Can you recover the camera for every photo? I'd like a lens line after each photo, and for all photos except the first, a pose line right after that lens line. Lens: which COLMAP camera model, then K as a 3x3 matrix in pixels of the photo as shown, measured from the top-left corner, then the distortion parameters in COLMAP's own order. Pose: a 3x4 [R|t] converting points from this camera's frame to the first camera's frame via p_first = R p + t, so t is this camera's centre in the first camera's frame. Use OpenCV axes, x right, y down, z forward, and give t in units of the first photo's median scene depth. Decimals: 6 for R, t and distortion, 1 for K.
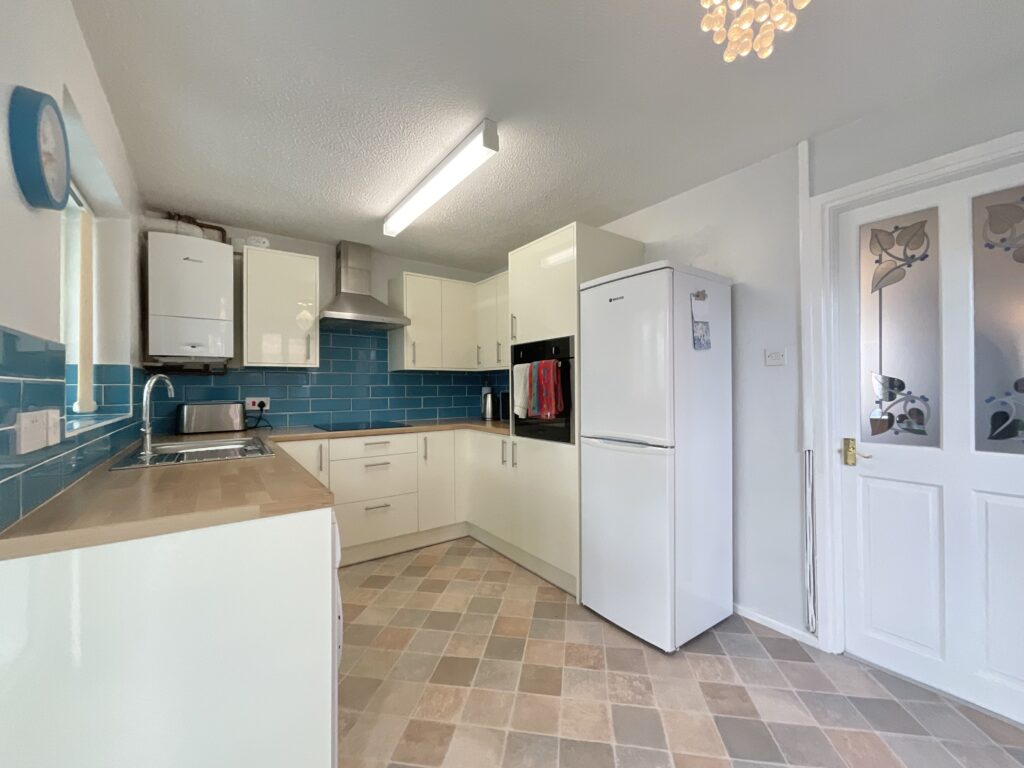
lens RADIAL K [[408.5, 0, 512.0], [0, 408.5, 384.0], [0, 0, 1]] dist [-0.000013, 0.000065]
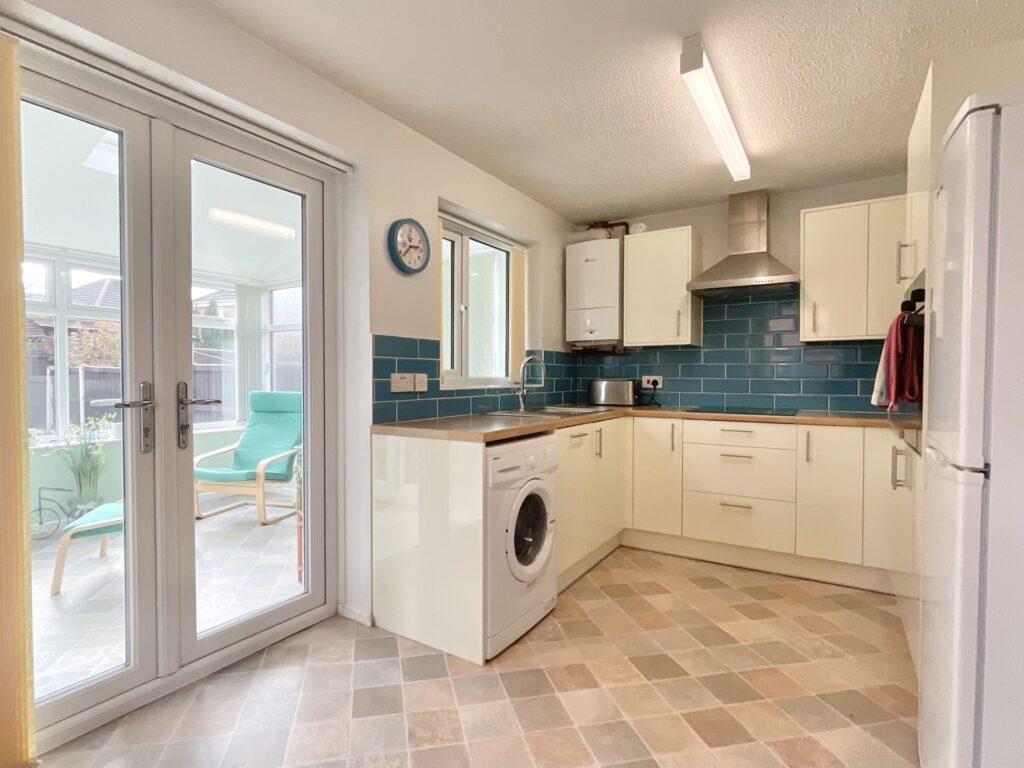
lens RADIAL K [[533.7, 0, 509.2], [0, 533.7, 387.3], [0, 0, 1]] dist [0.000758, 0.000187]
pose [[0.383024, 0.025033, -0.923399, 0.535667], [0.006169, 0.999541, 0.029656, 0.020701], [0.923718, -0.017056, 0.382694, 0.152990]]
